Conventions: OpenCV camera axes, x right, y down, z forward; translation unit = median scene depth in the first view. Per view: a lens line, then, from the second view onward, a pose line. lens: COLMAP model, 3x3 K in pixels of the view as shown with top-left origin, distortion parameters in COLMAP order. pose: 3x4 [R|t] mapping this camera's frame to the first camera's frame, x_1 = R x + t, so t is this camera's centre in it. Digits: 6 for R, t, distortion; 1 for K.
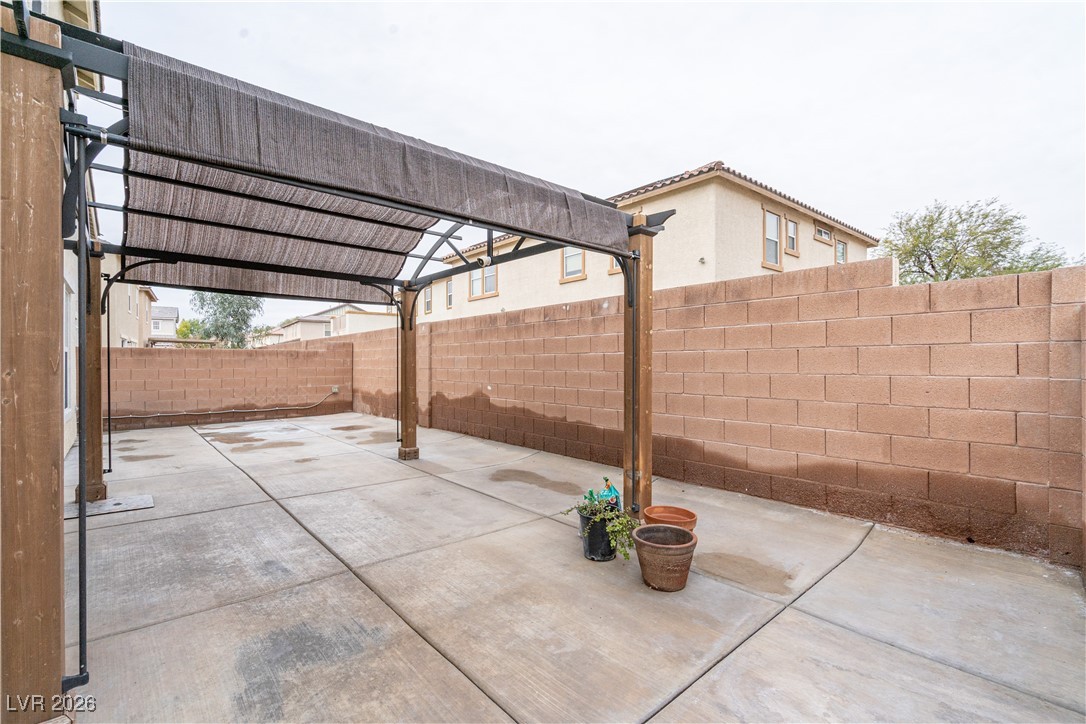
lens RADIAL K [[489.5, 0, 538.3], [0, 489.5, 363.7], [0, 0, 1]] dist [-0.009348, 0.002722]
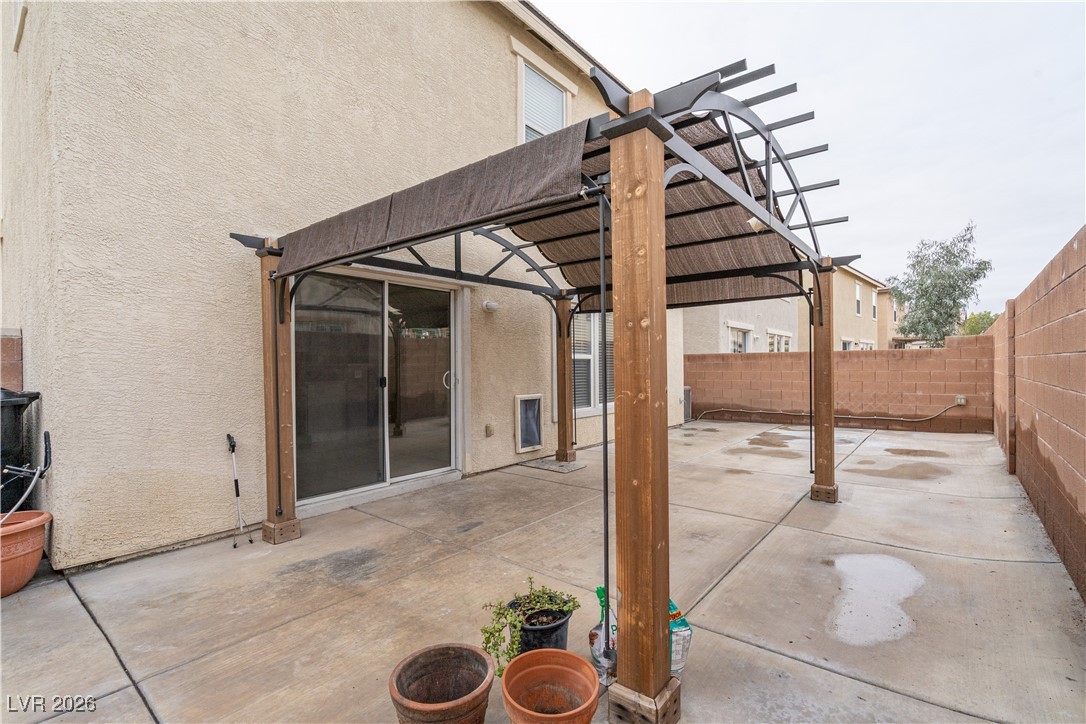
lens RADIAL K [[489.5, 0, 538.7], [0, 489.5, 364.7], [0, 0, 1]] dist [-0.009348, 0.002722]
pose [[0.170024, -0.000108, -0.985440, 0.262743], [0.006981, 0.999975, 0.001095, -0.008999], [0.985415, -0.007066, 0.170020, 0.306302]]
